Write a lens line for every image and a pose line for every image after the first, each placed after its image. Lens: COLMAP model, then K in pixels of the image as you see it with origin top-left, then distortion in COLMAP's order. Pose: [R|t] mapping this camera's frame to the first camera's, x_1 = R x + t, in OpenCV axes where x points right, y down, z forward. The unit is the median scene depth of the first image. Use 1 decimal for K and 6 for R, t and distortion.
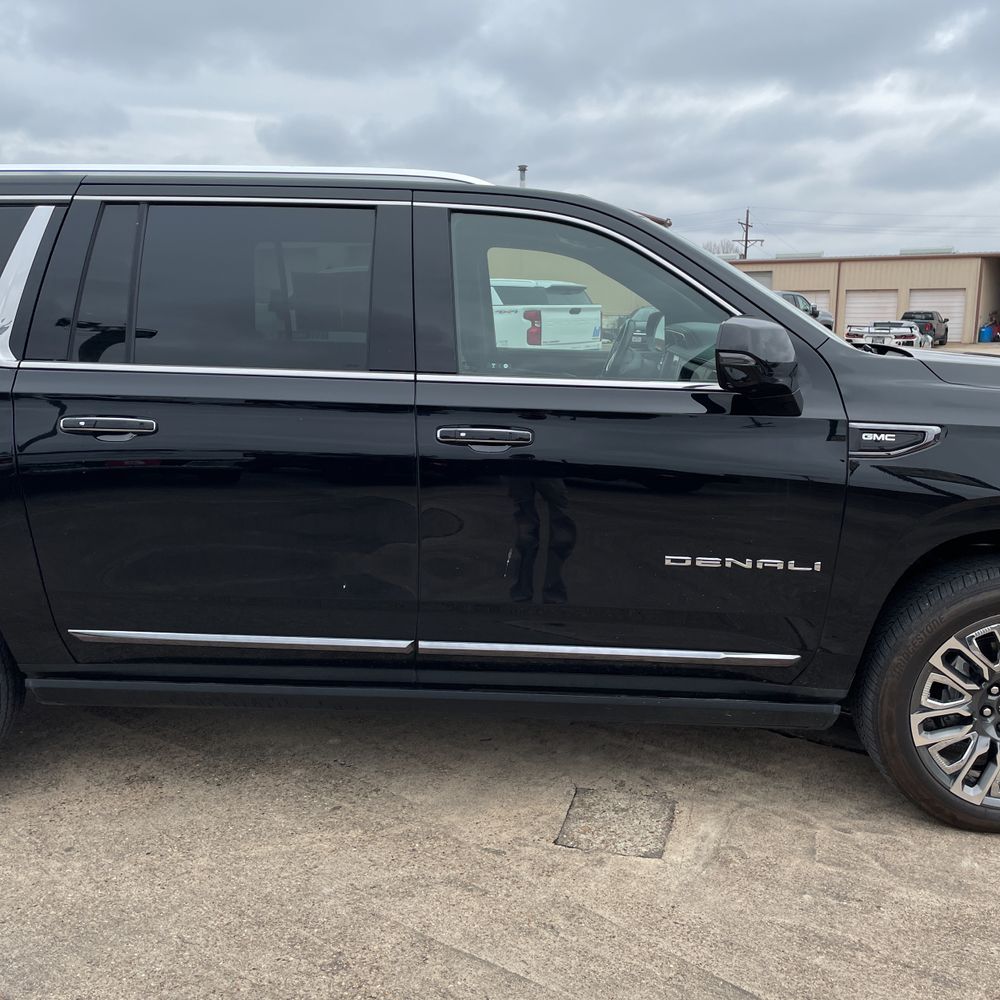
lens RADIAL K [[1002.1, 0, 514.8], [0, 1002.1, 496.9], [0, 0, 1]] dist [0.103859, -0.153764]
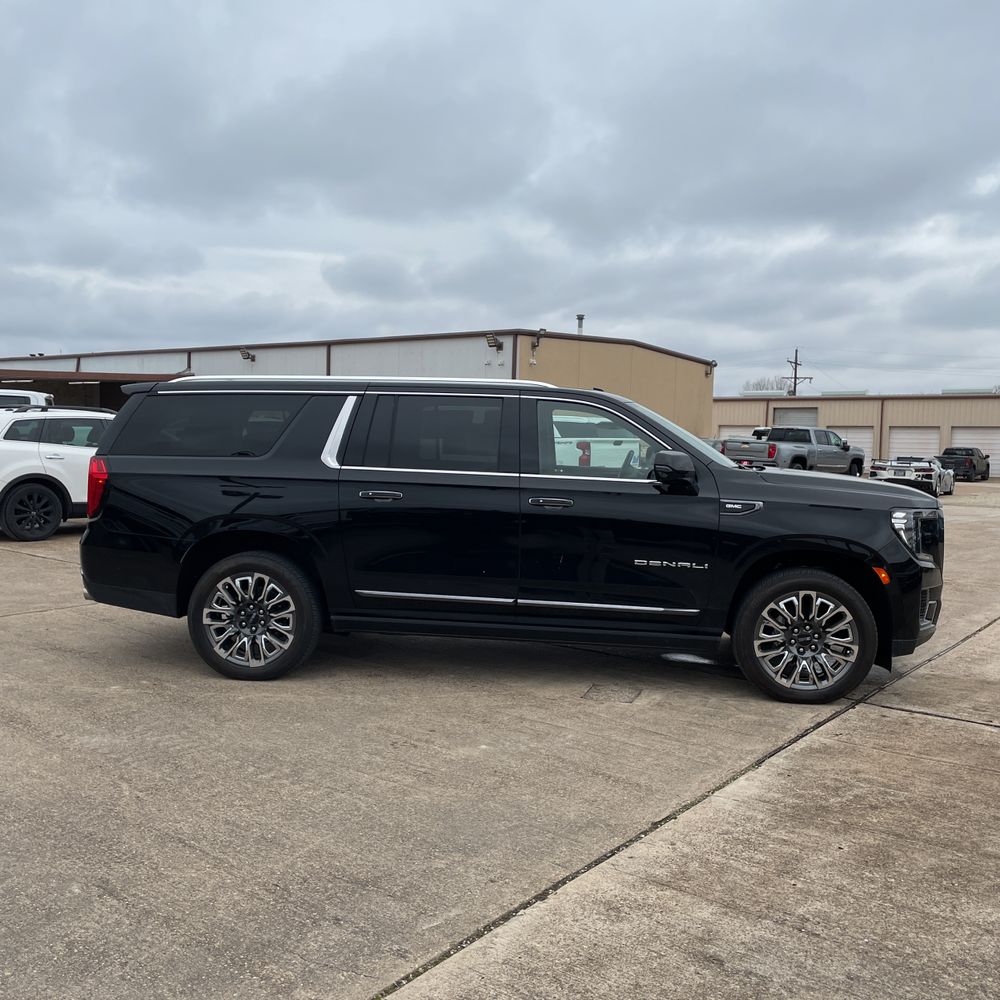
lens RADIAL K [[1010.4, 0, 500.0], [0, 1010.4, 500.0], [0, 0, 1]] dist [0.100783, -0.162882]
pose [[0.997370, 0.019418, -0.069827, 0.011345], [-0.027818, 0.992212, -0.121413, 0.192180], [0.066926, 0.123036, 0.990143, -1.109154]]
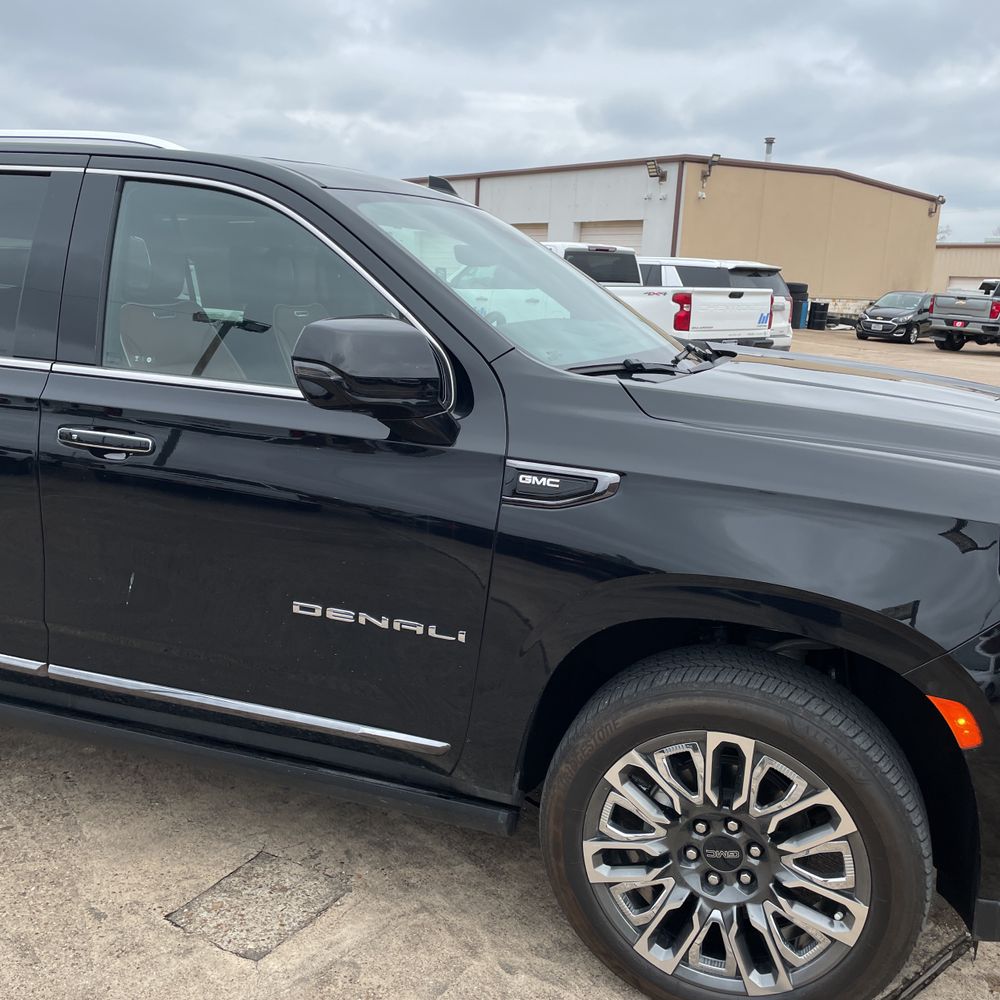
lens RADIAL K [[1003.1, 0, 500.0], [0, 1003.1, 489.3], [0, 0, 1]] dist [0.090088, -0.124180]
pose [[0.960015, 0.087986, -0.265762, 0.500604], [-0.083901, 0.996116, 0.026710, -0.066162], [0.267080, -0.003344, 0.963669, 0.237083]]
